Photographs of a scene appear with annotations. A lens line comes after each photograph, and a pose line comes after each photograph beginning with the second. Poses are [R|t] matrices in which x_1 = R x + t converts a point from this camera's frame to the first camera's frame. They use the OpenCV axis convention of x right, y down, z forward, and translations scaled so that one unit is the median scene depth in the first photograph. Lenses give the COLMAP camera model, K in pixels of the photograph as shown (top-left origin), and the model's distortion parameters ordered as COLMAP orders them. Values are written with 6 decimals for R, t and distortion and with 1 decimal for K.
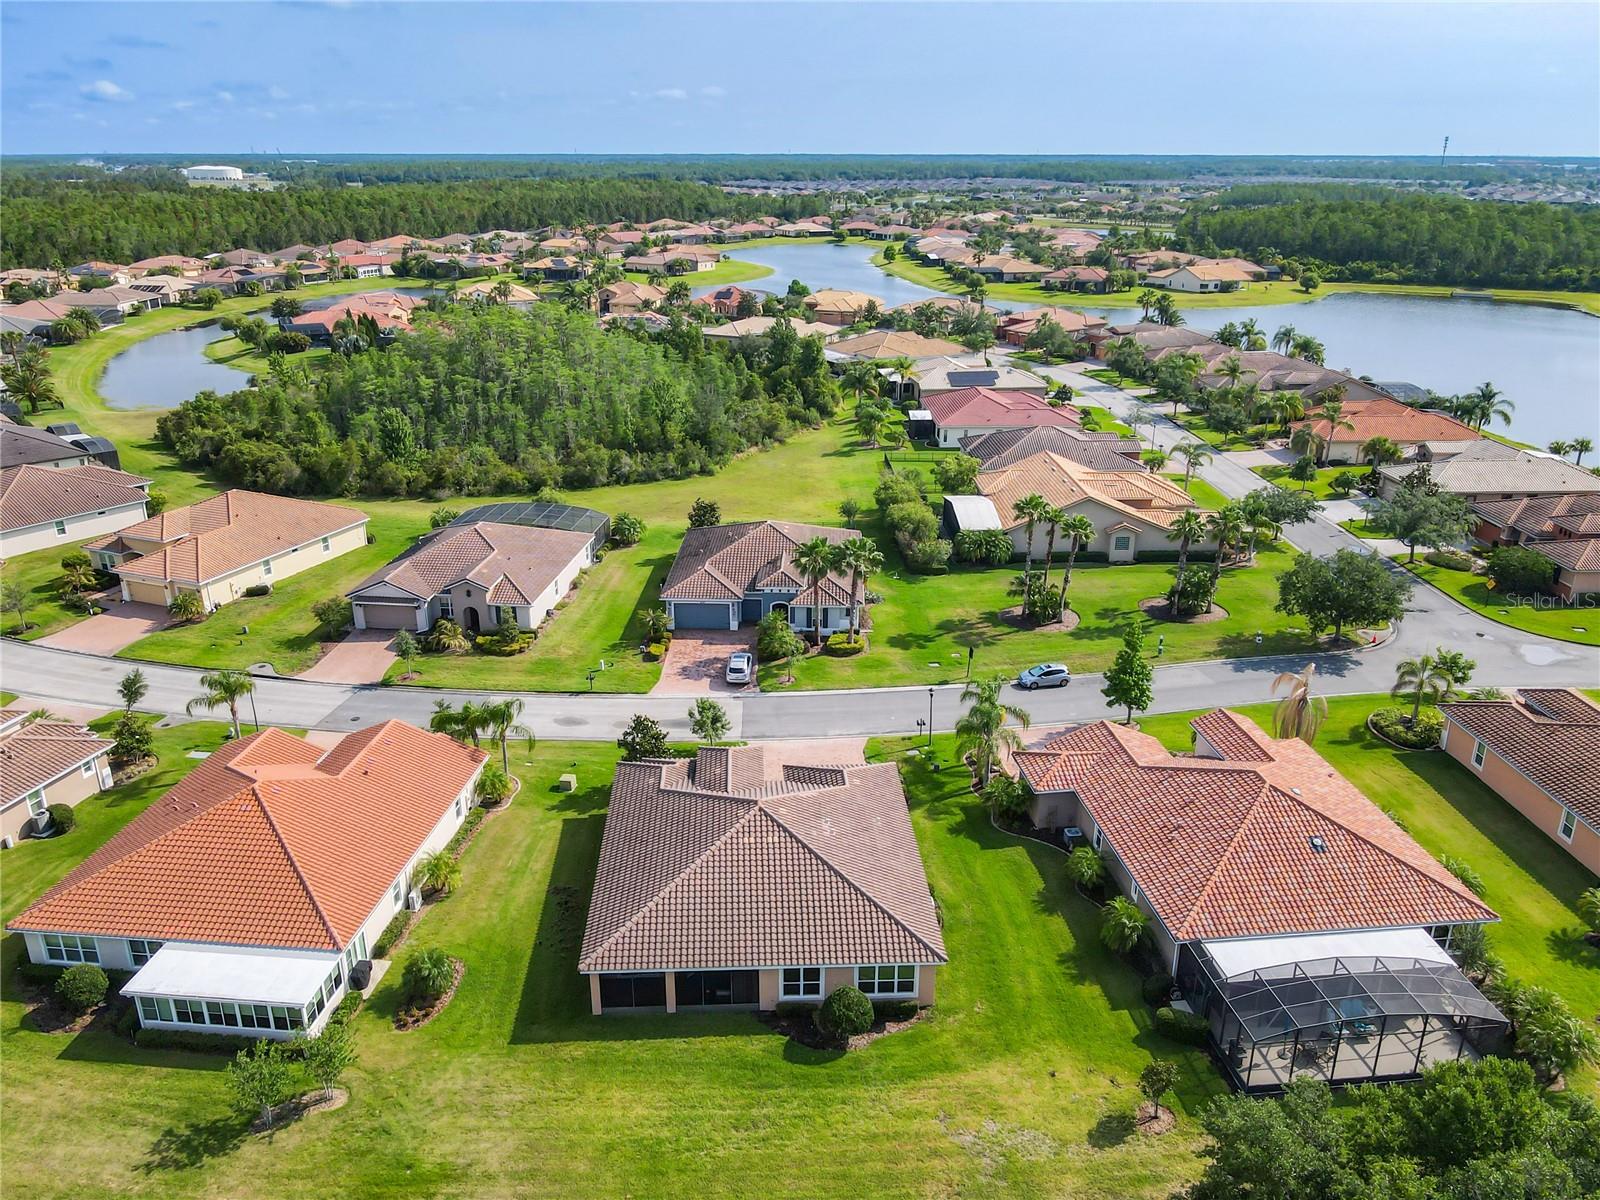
lens RADIAL K [[1202.0, 0, 793.9], [0, 1202.0, 632.1], [0, 0, 1]] dist [-0.007906, 0.032825]
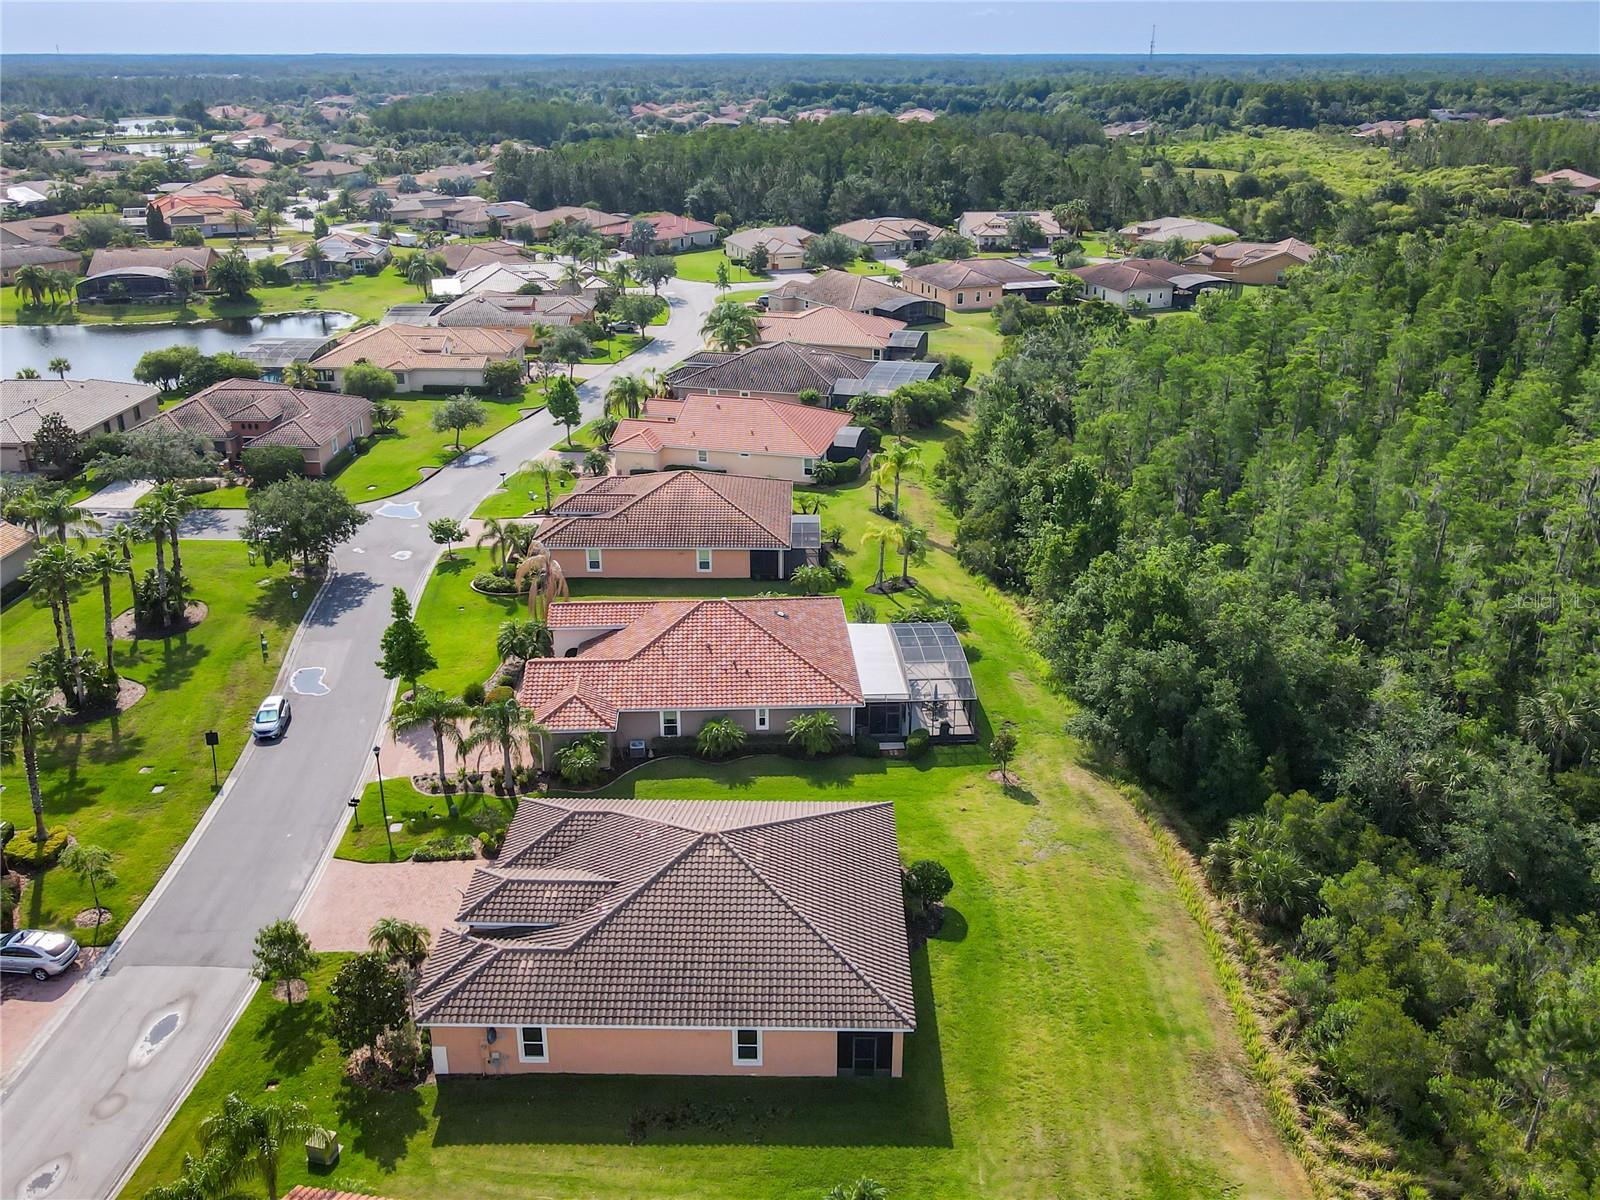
lens RADIAL K [[1292.7, 0, 783.3], [0, 1292.7, 579.3], [0, 0, 1]] dist [-0.000103, 0.010873]
pose [[0.069851, -0.372469, 0.925412, -0.733090], [0.372805, 0.870208, 0.322110, -0.267644], [-0.925277, 0.322498, 0.199643, 0.624179]]
